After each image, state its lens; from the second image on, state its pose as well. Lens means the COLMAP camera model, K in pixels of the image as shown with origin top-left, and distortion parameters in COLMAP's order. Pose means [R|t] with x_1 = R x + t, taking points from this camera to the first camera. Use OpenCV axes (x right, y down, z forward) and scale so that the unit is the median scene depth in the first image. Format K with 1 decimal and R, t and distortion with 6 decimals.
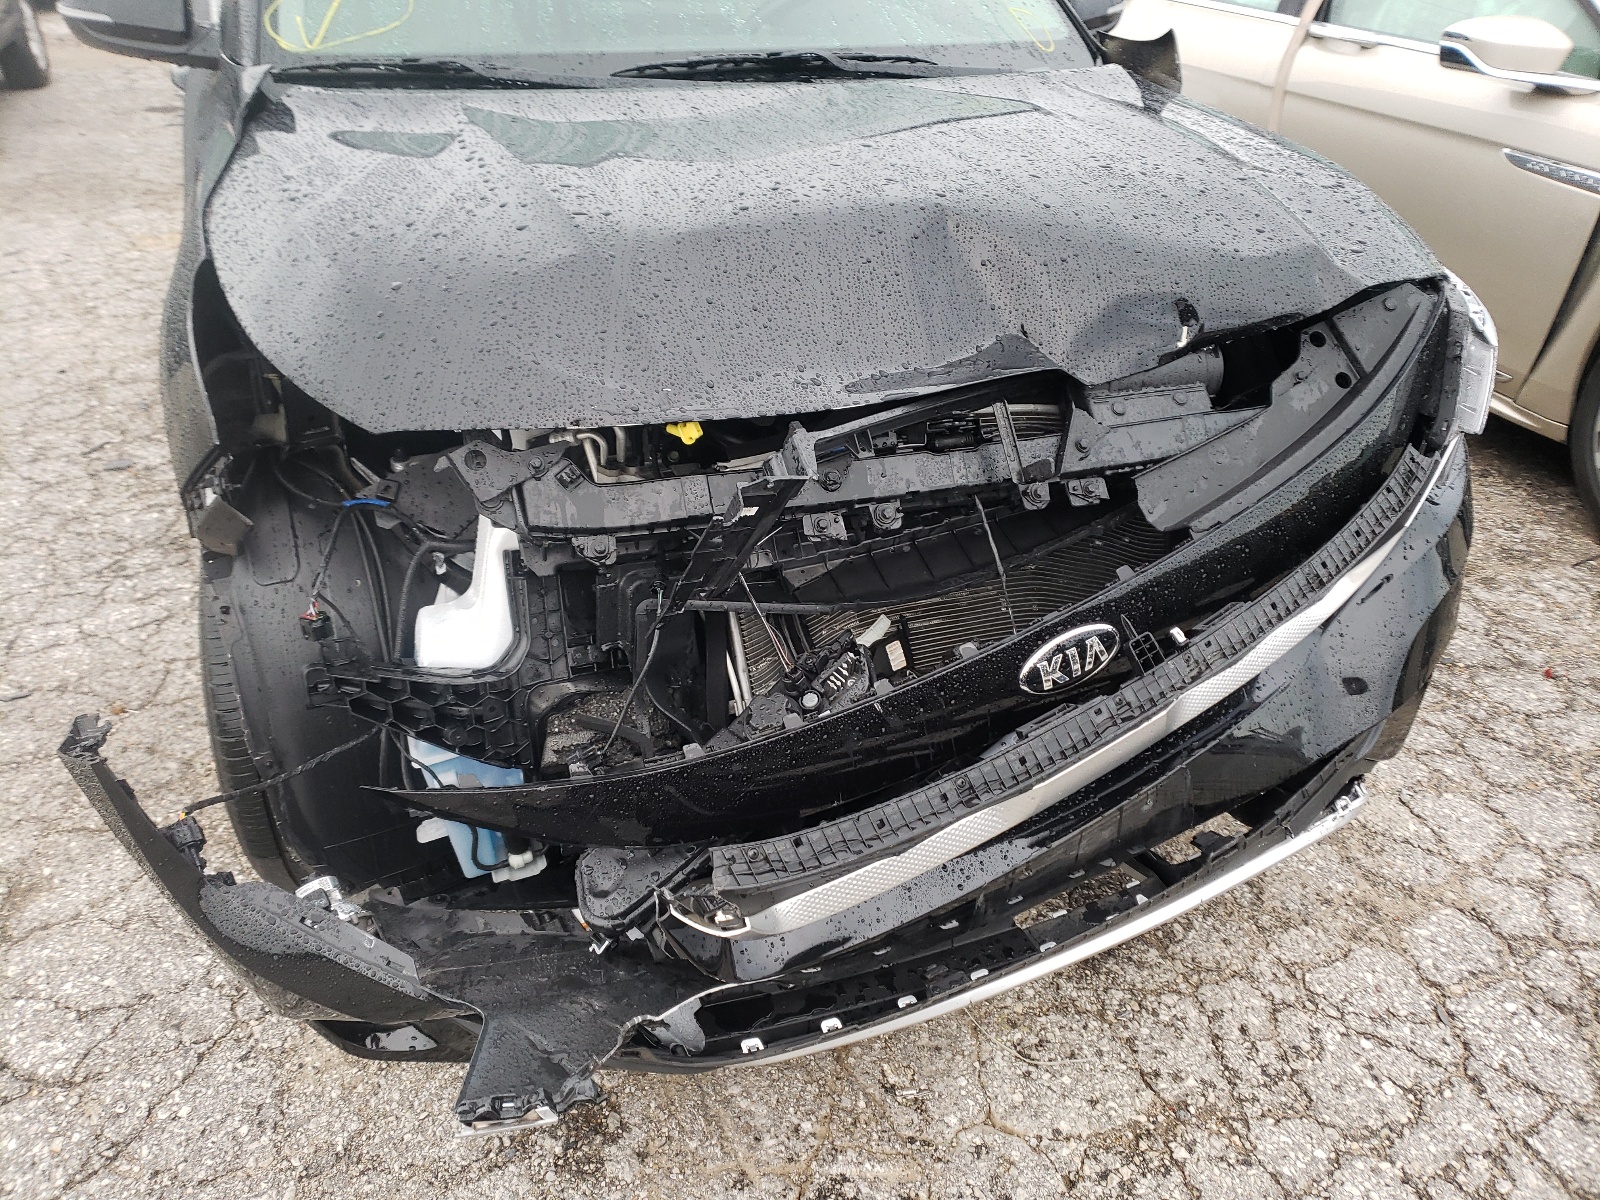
lens RADIAL K [[1216.8, 0, 804.2], [0, 1216.8, 601.8], [0, 0, 1]] dist [0.038175, -0.022261]
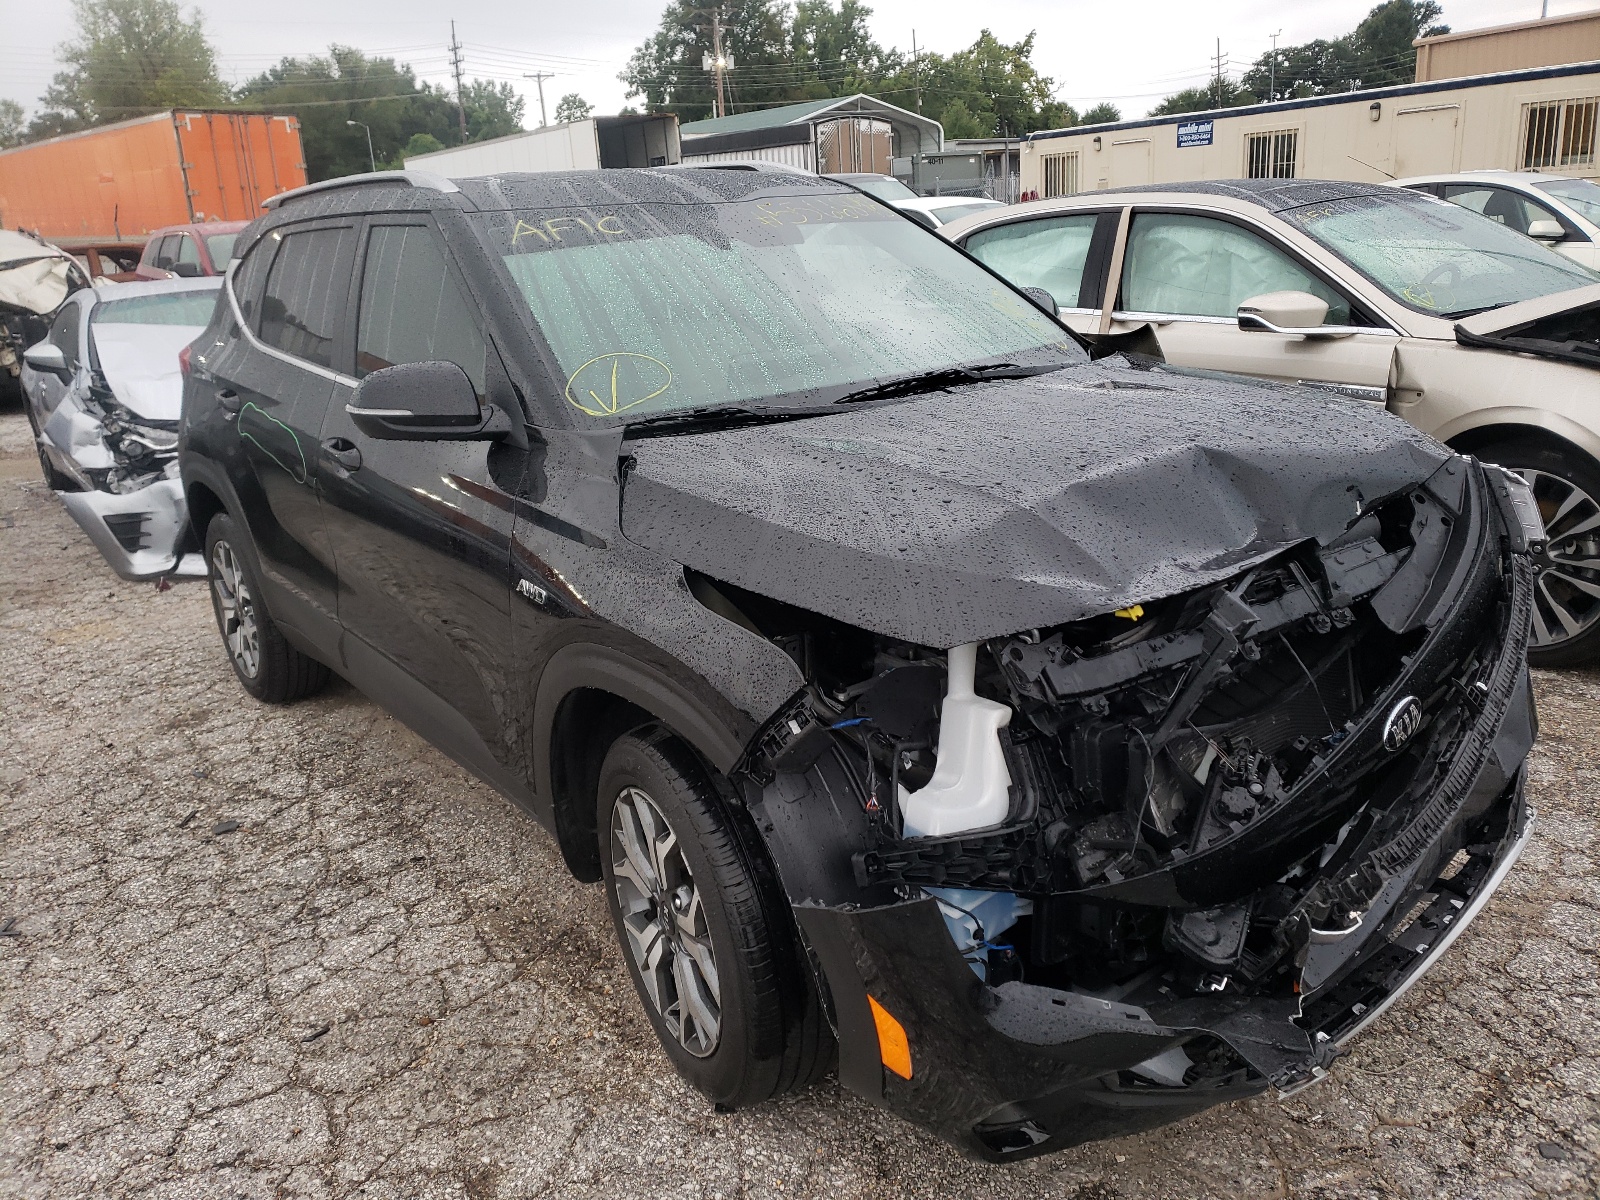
lens RADIAL K [[1216.8, 0, 791.8], [0, 1216.8, 603.6], [0, 0, 1]] dist [0.038175, -0.022261]
pose [[0.955397, -0.165191, 0.244803, -0.657734], [0.217345, 0.954509, -0.204143, 0.042285], [-0.199944, 0.248245, 0.947838, -0.211484]]
